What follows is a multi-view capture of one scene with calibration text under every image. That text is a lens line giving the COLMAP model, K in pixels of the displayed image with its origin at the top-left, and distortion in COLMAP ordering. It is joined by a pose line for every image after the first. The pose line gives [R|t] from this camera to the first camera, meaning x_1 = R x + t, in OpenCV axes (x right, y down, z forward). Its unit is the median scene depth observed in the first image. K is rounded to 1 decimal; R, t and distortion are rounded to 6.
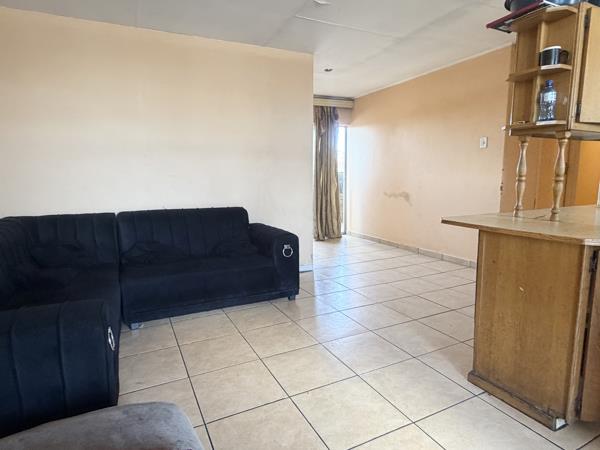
lens RADIAL K [[349.1, 0, 298.4], [0, 349.1, 227.2], [0, 0, 1]] dist [0.000698, -0.001013]
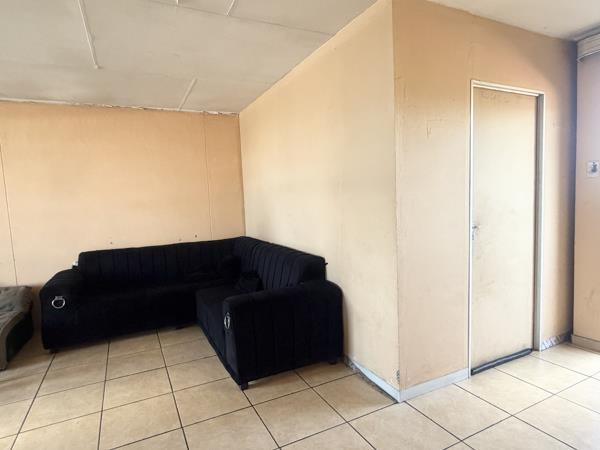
lens RADIAL K [[349.1, 0, 298.4], [0, 349.1, 227.2], [0, 0, 1]] dist [0.000698, -0.001013]
pose [[-0.003600, 0.088602, -0.996061, 0.612977], [-0.099255, 0.991117, 0.088521, -0.190592], [0.995056, 0.099182, 0.005226, 0.935785]]
